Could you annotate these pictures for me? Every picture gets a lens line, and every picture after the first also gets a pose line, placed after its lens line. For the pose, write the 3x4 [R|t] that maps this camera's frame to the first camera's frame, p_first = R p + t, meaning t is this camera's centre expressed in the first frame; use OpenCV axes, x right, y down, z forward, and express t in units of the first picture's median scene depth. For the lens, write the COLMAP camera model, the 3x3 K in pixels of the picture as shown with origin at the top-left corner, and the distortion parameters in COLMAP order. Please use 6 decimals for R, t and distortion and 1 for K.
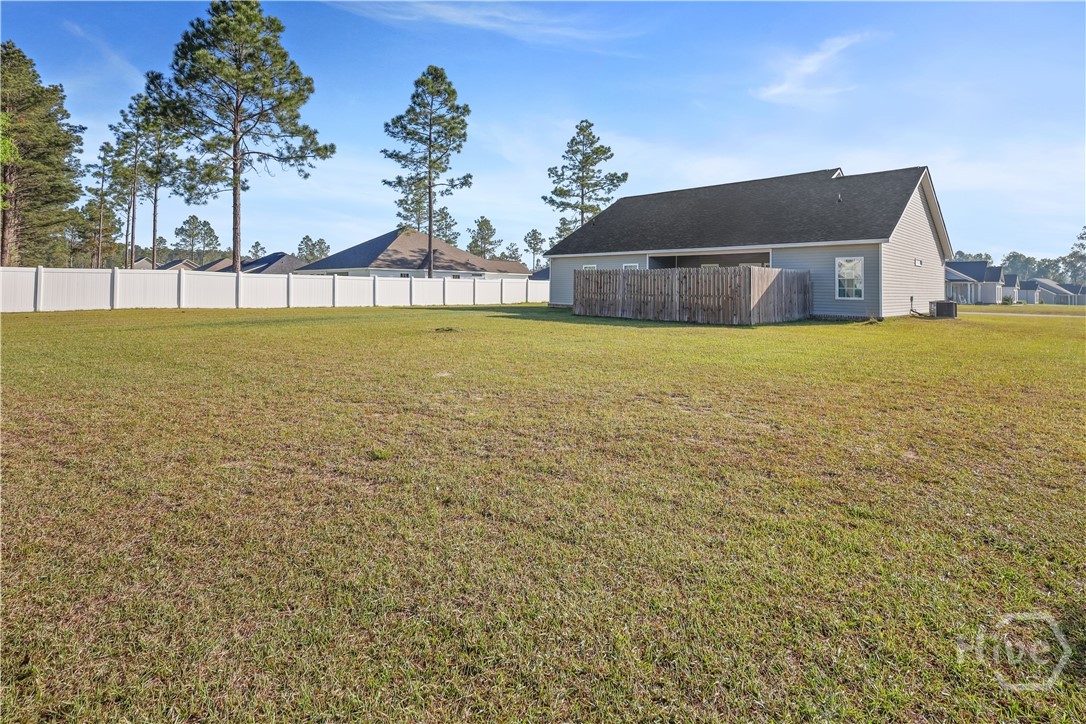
lens RADIAL K [[503.8, 0, 543.0], [0, 503.8, 329.5], [0, 0, 1]] dist [0.000450, 0.000003]
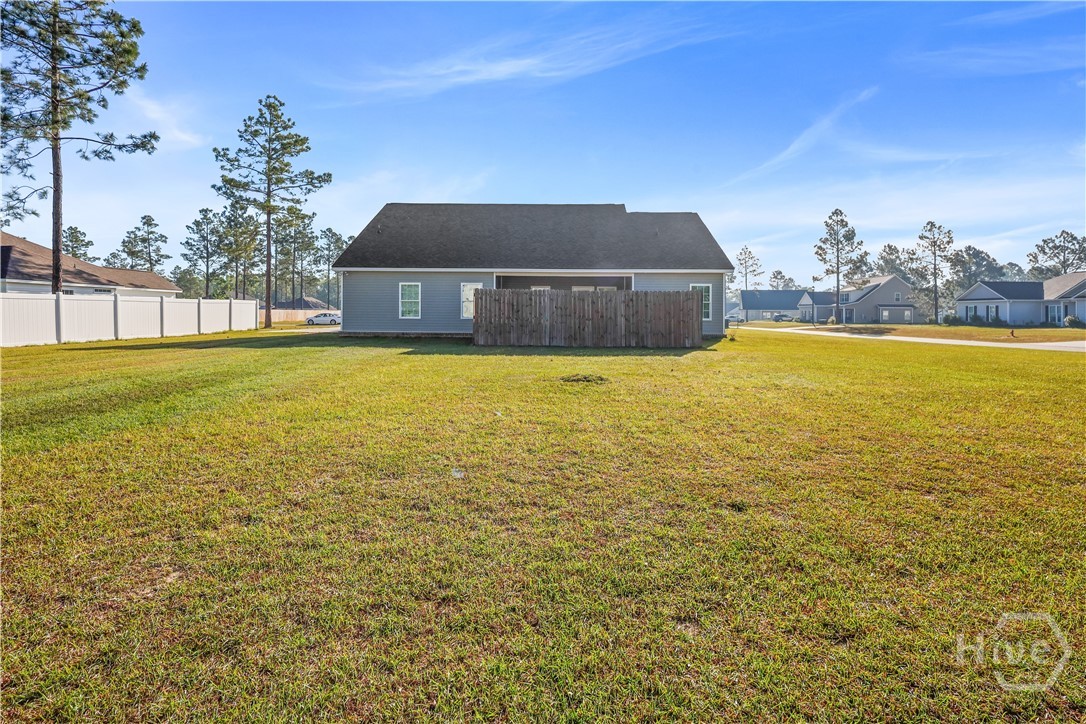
lens RADIAL K [[506.7, 0, 543.0], [0, 506.7, 362.0], [0, 0, 1]] dist [-0.000311, -0.000076]
pose [[0.737889, -0.071287, 0.671147, -0.192897], [0.055997, 0.997444, 0.044380, -0.015115], [-0.672595, 0.004835, 0.739995, 0.157254]]
